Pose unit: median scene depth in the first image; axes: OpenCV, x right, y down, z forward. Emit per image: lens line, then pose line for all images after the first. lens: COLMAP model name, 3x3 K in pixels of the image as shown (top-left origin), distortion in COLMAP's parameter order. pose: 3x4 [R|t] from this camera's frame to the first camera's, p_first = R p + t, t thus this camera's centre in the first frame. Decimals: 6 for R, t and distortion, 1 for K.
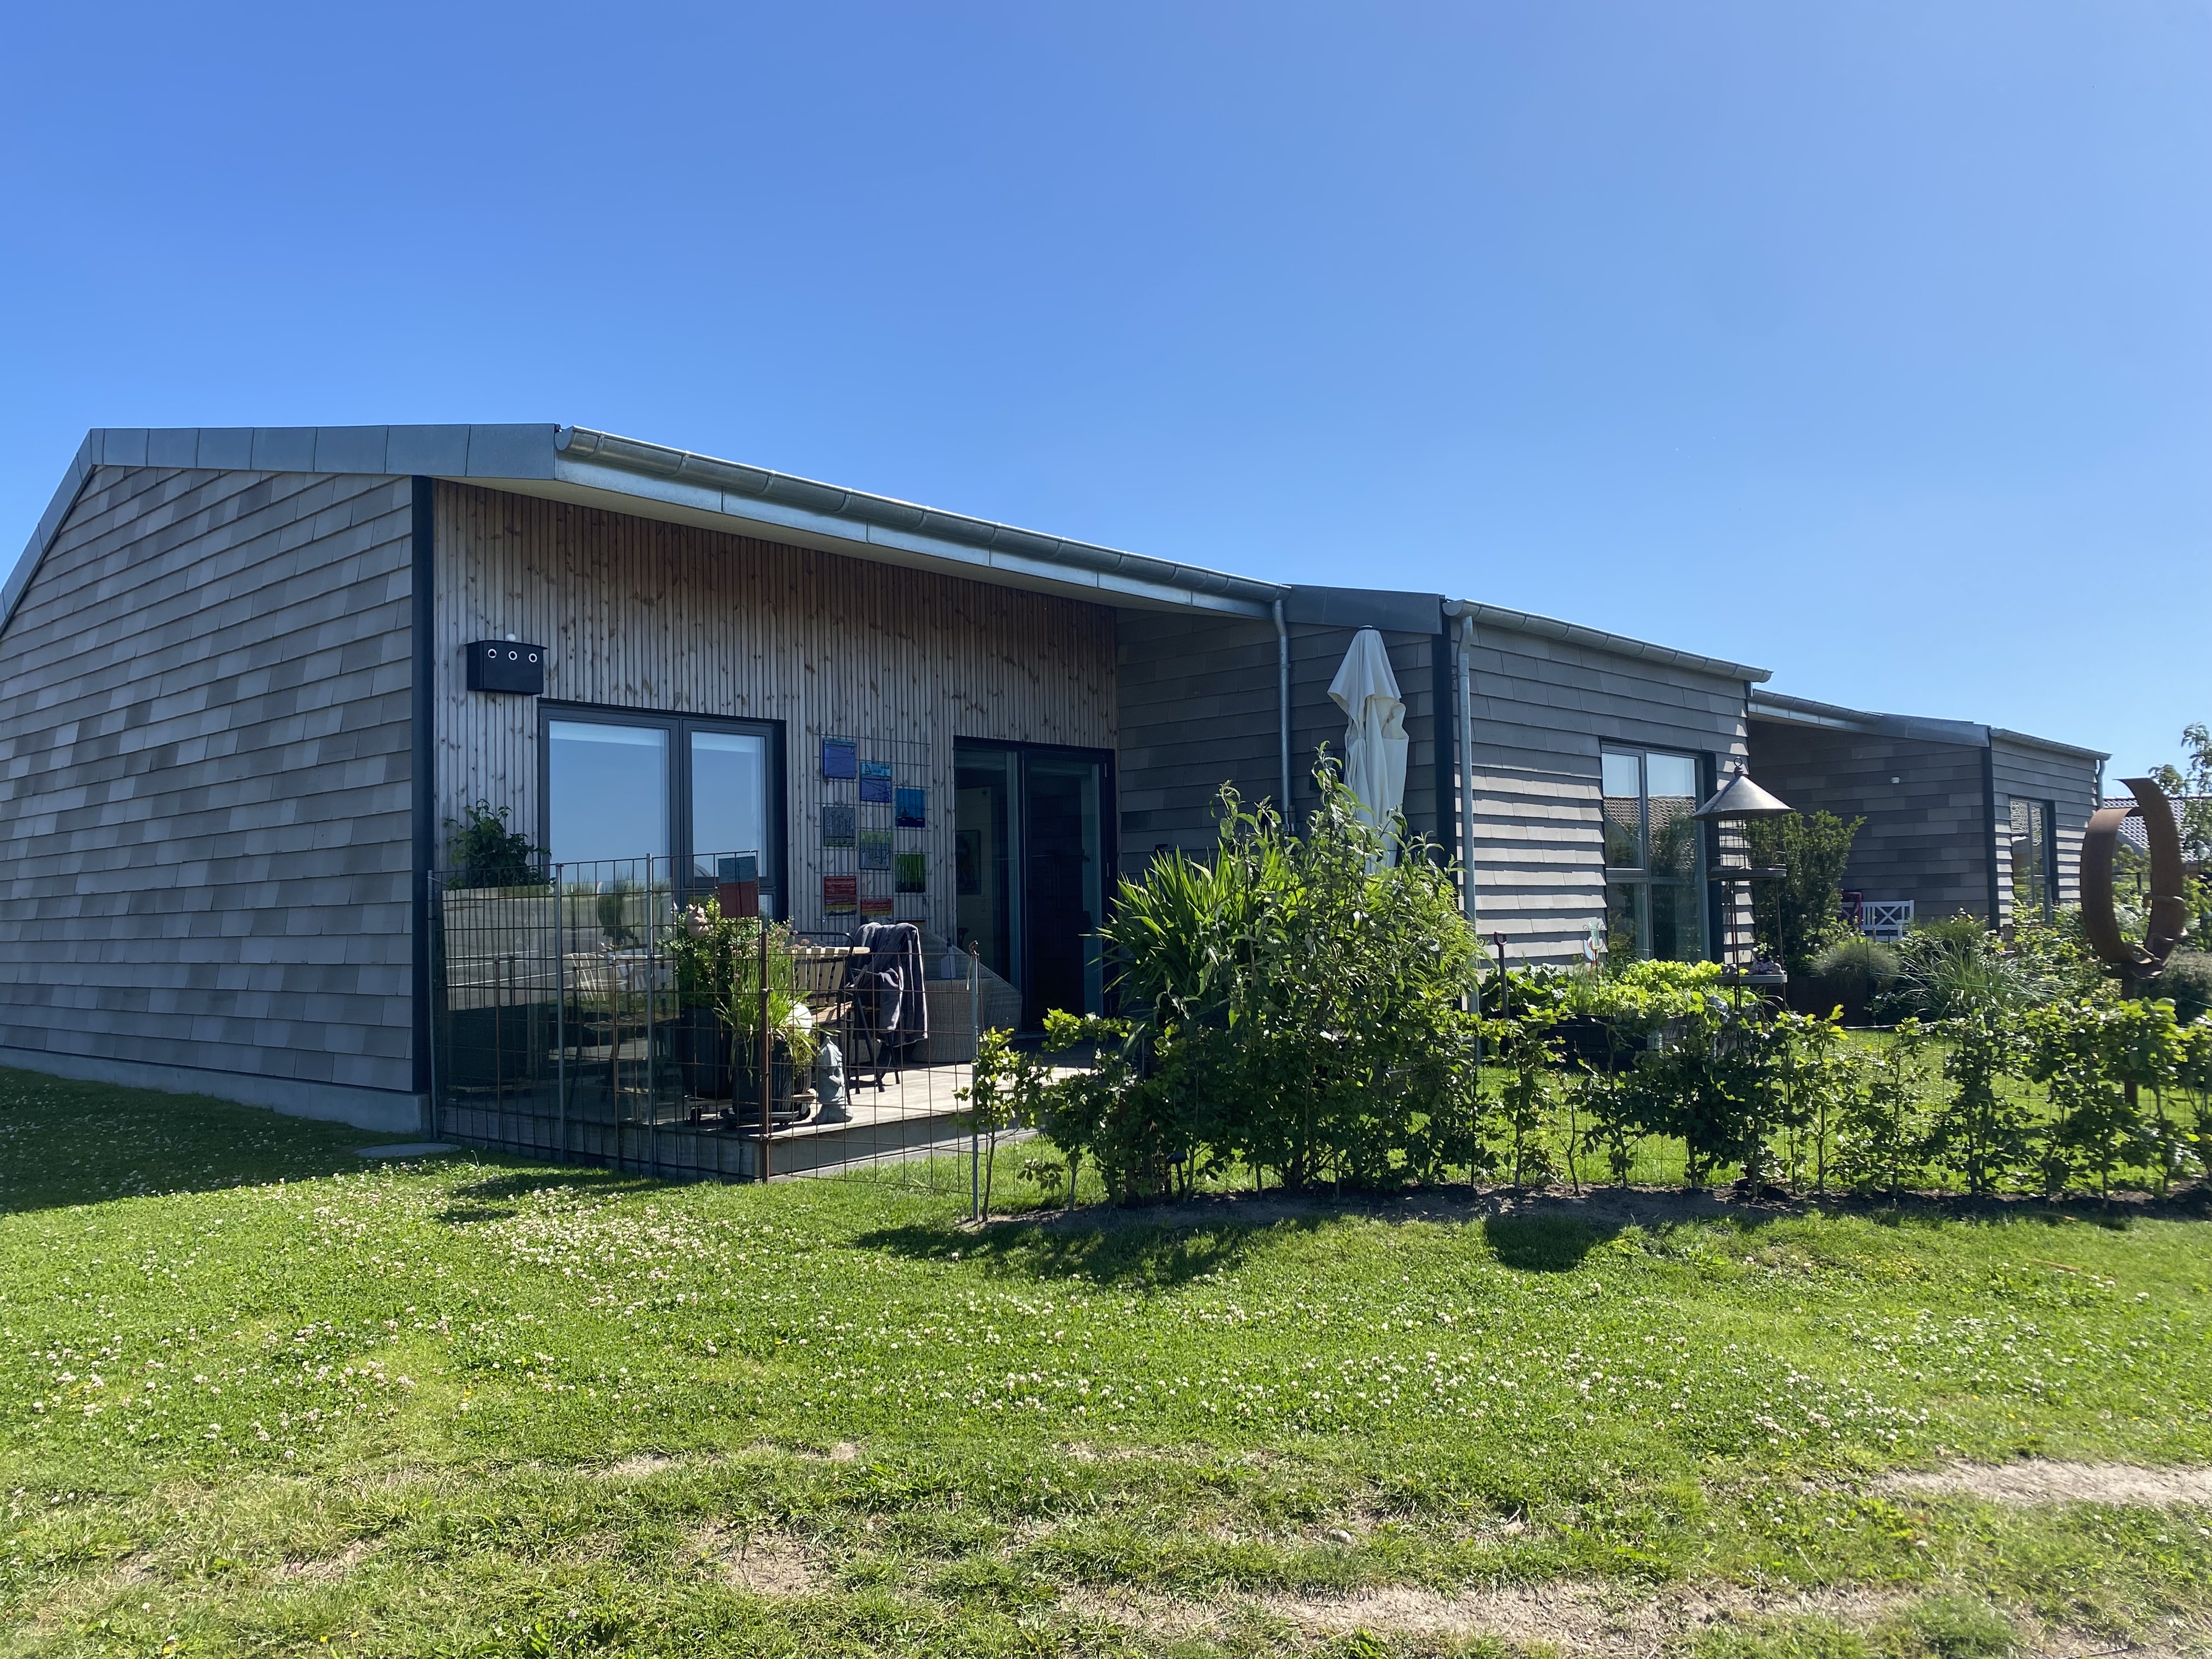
lens RADIAL K [[1681.9, 0, 1106.0], [0, 1681.9, 829.5], [0, 0, 1]] dist [0.005696, 0.000659]
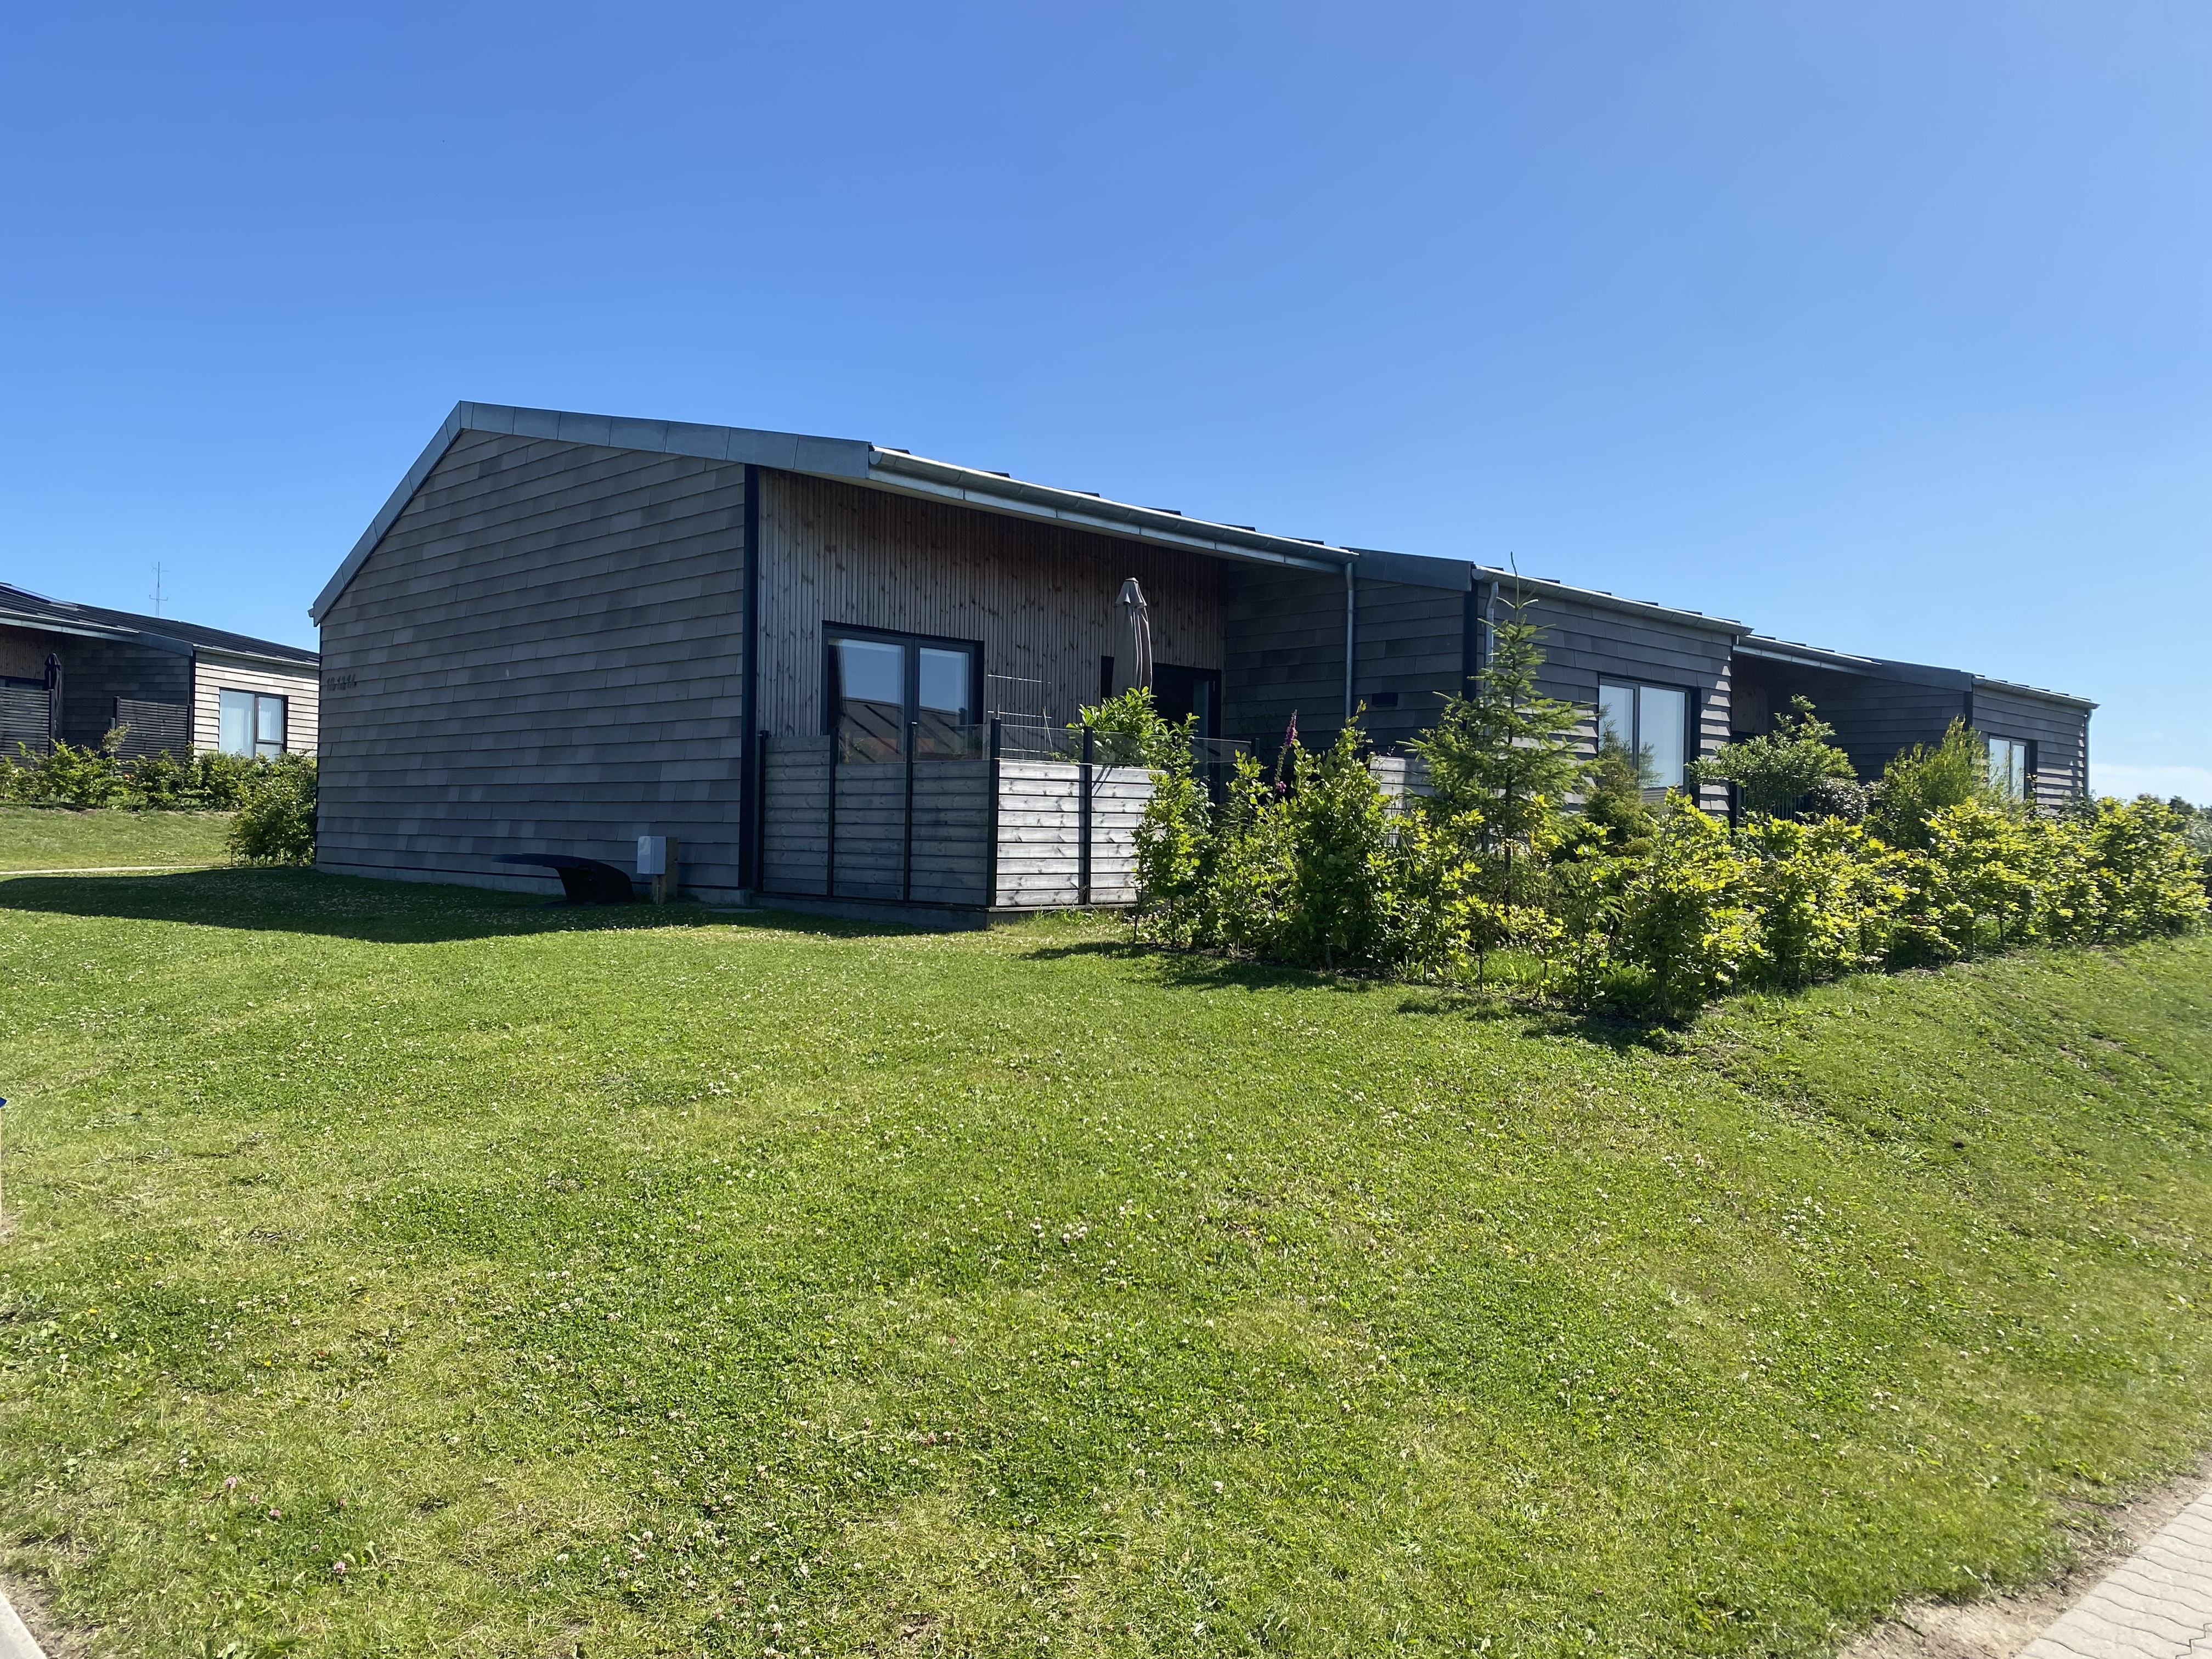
lens RADIAL K [[1681.9, 0, 1106.0], [0, 1681.9, 829.5], [0, 0, 1]] dist [0.005696, 0.000659]
pose [[0.997841, 0.040124, -0.051987, -0.012430], [-0.037337, 0.997869, 0.053505, 0.011107], [0.054023, -0.051448, 0.997213, -0.350781]]
